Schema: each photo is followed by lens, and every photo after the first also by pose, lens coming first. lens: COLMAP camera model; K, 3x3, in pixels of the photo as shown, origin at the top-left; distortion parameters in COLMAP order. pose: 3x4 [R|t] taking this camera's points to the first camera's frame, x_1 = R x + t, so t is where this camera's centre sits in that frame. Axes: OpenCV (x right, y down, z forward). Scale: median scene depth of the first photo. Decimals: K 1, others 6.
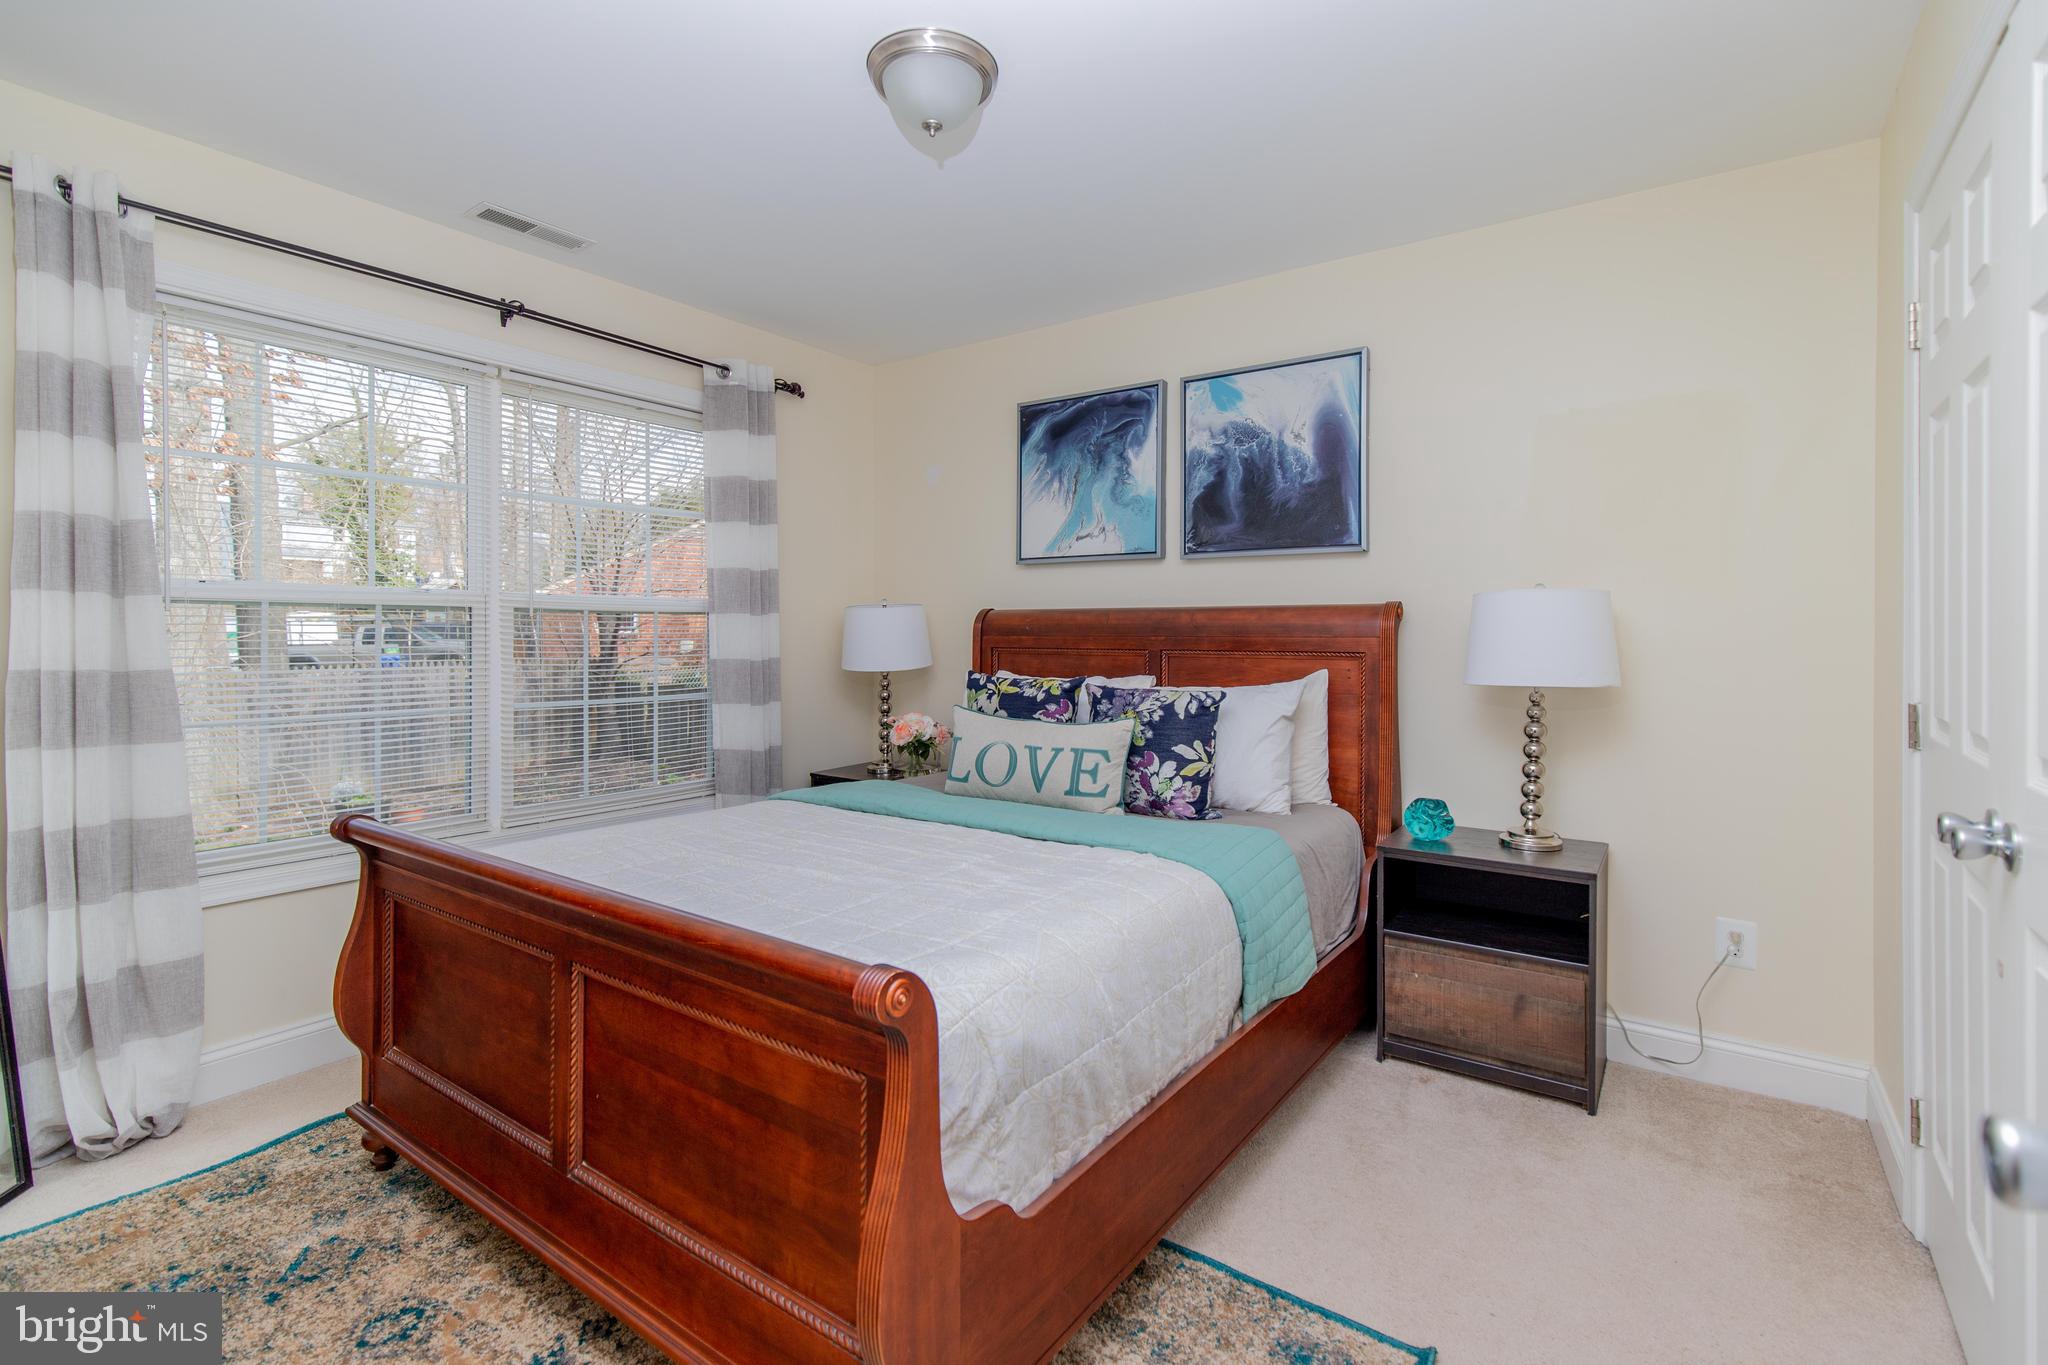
lens RADIAL K [[943.5, 0, 1007.1], [0, 943.5, 630.9], [0, 0, 1]] dist [-0.003580, 0.000973]
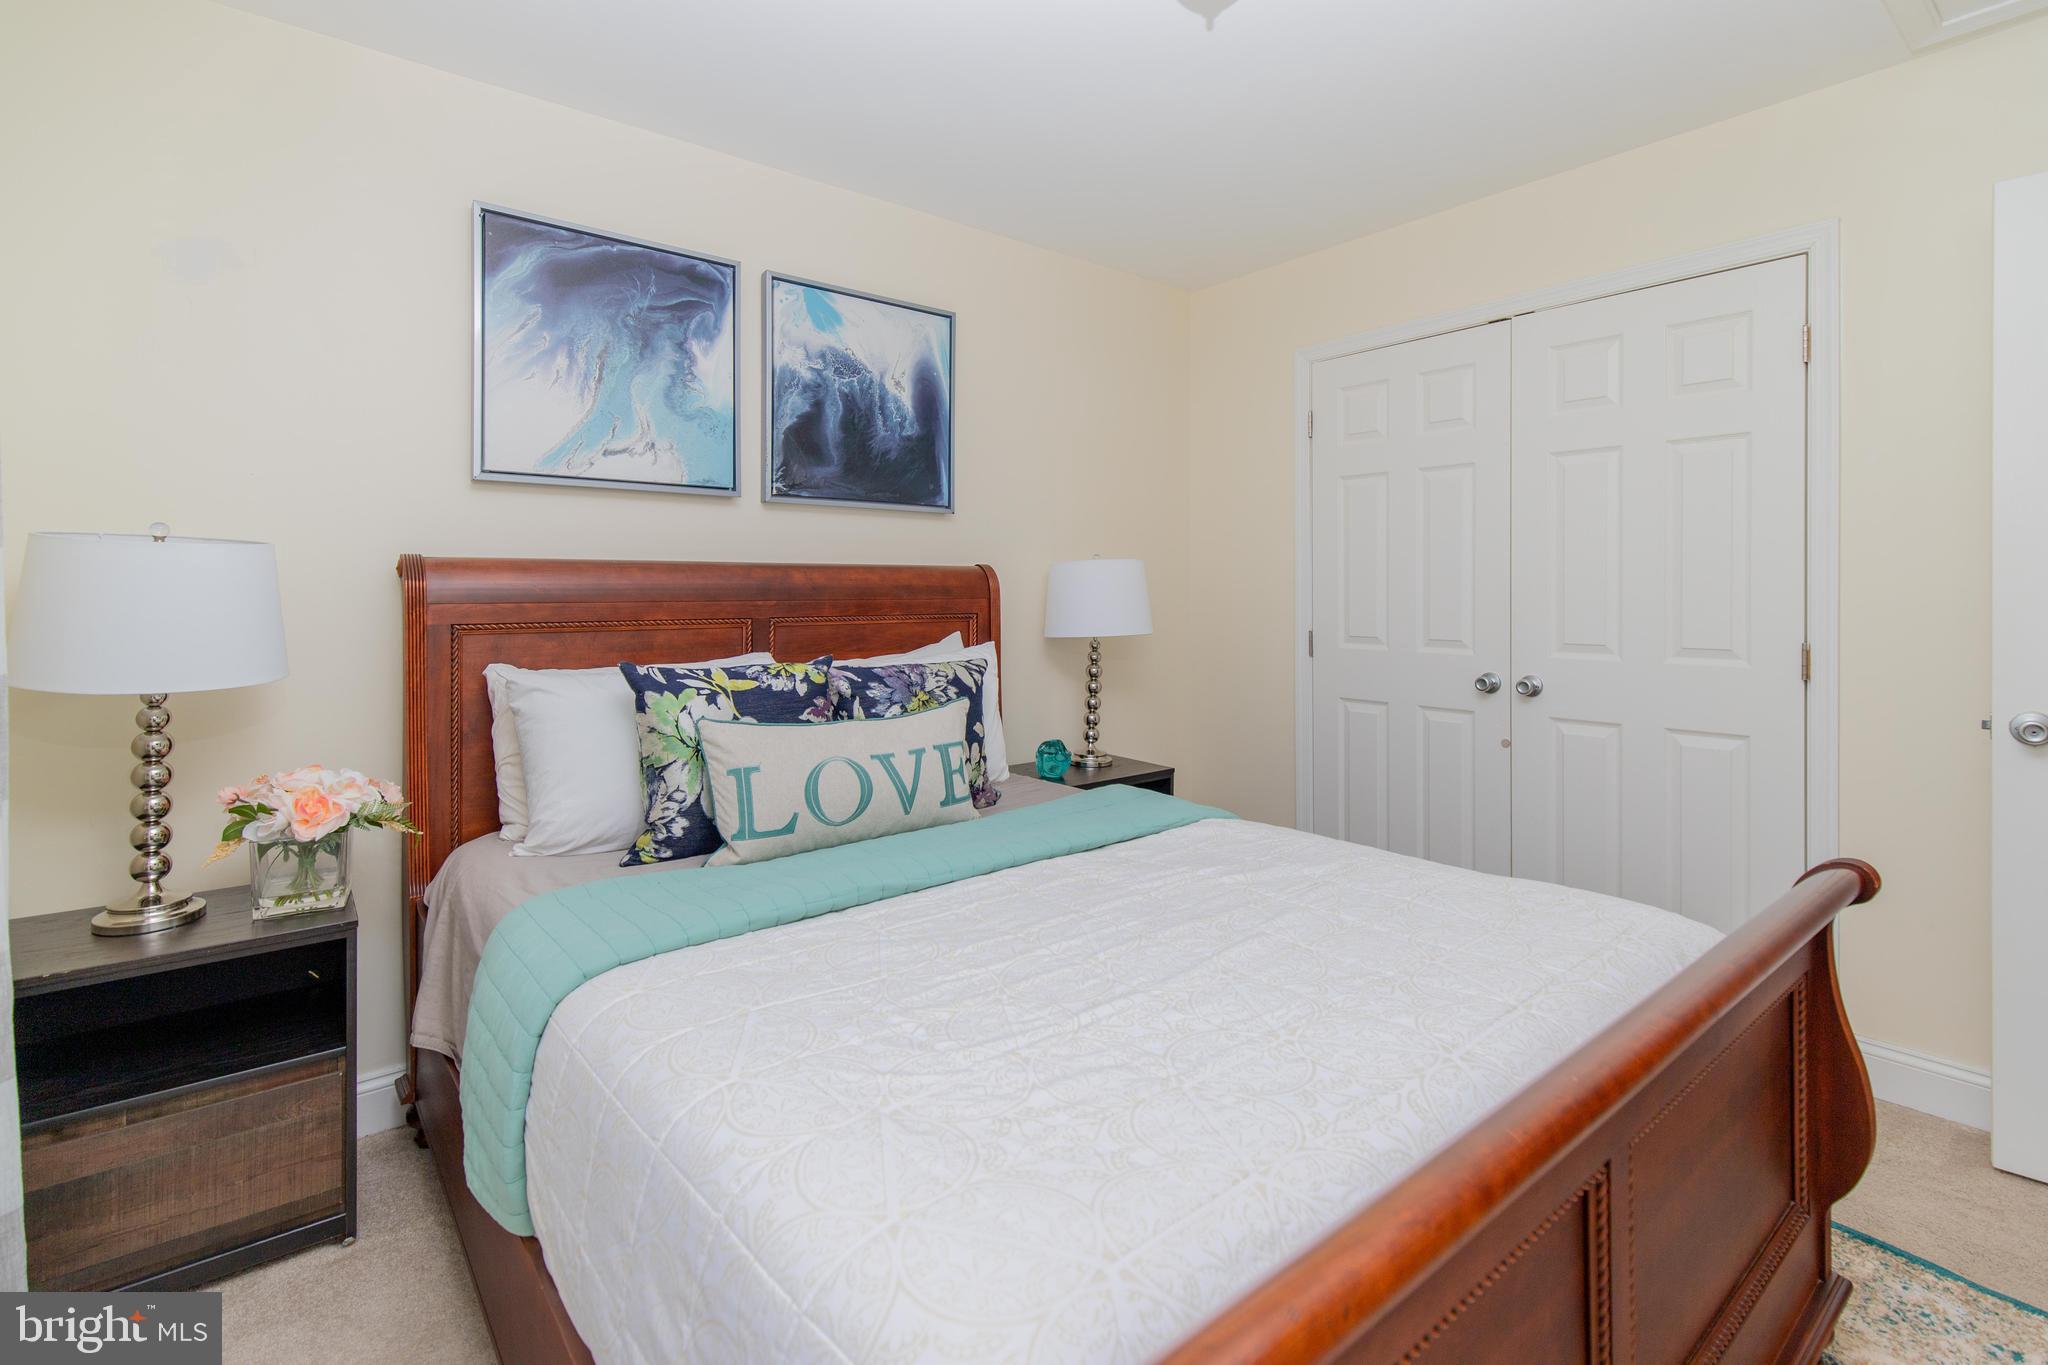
lens RADIAL K [[943.5, 0, 1088.1], [0, 943.5, 600.3], [0, 0, 1]] dist [-0.003580, 0.000973]
pose [[0.224413, -0.010791, 0.974434, -0.538751], [0.003392, 0.999941, 0.010292, -0.001296], [-0.974488, 0.000996, 0.224437, 0.583331]]
